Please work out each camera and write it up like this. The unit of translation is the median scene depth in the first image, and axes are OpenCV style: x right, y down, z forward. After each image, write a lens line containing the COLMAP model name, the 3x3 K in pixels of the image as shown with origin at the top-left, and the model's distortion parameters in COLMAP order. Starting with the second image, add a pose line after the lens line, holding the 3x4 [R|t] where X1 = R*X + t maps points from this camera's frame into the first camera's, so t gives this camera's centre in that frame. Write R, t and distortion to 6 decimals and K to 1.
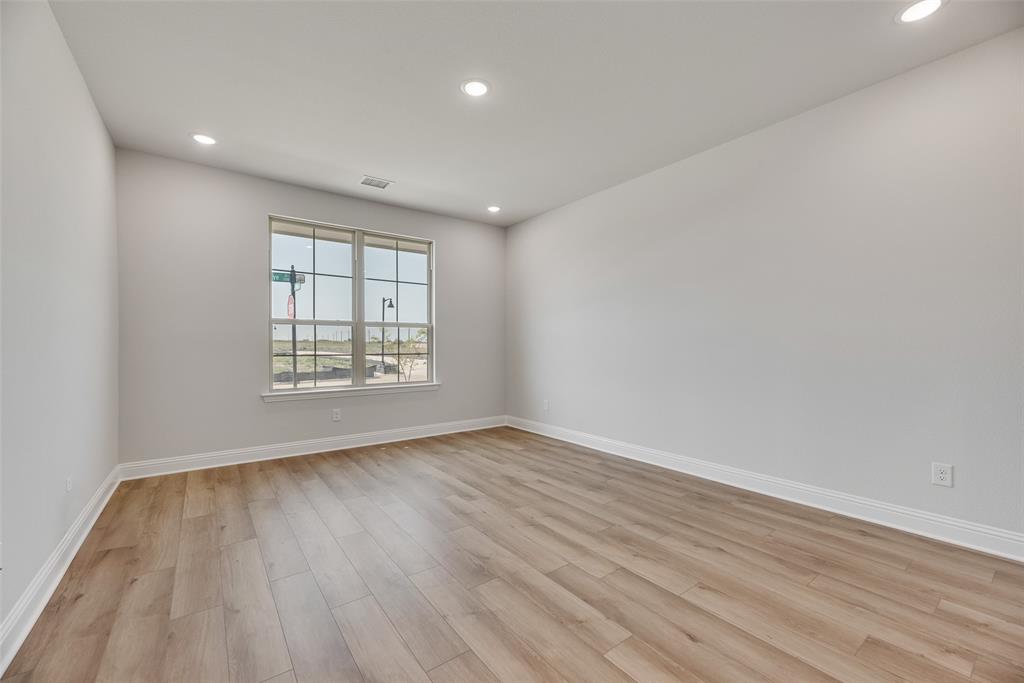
lens RADIAL K [[416.1, 0, 504.8], [0, 416.1, 347.1], [0, 0, 1]] dist [-0.000096, -0.001126]
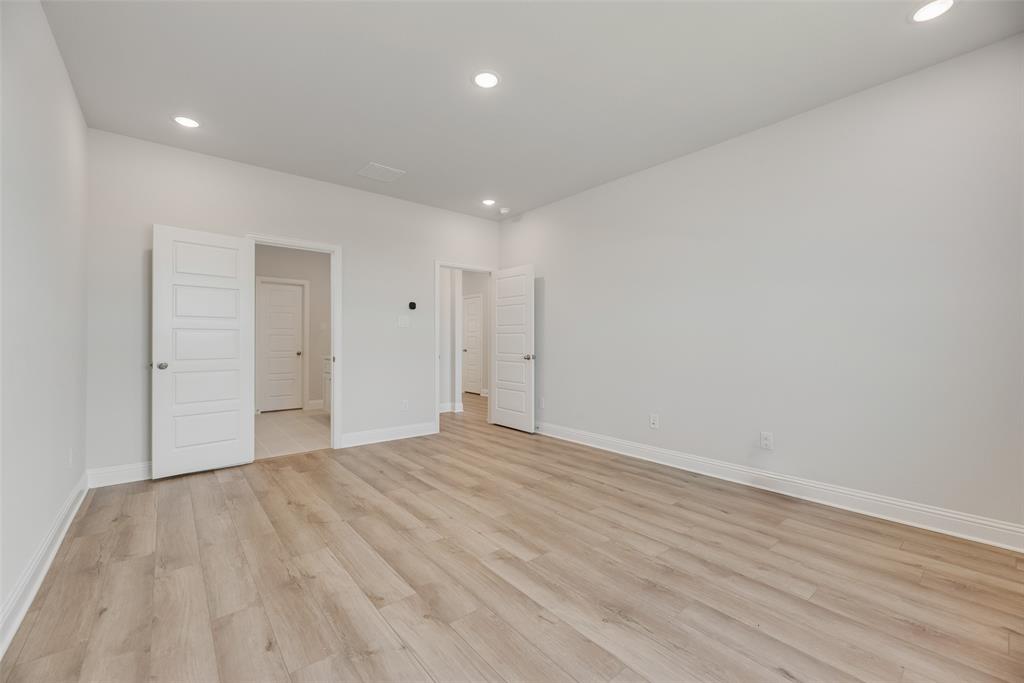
lens RADIAL K [[416.1, 0, 507.9], [0, 416.1, 340.8], [0, 0, 1]] dist [-0.000096, -0.001126]
pose [[-0.998160, 0.002757, -0.060578, -0.056659], [0.002704, 0.999996, 0.000958, -0.005835], [0.060580, 0.000793, -0.998163, 1.890067]]
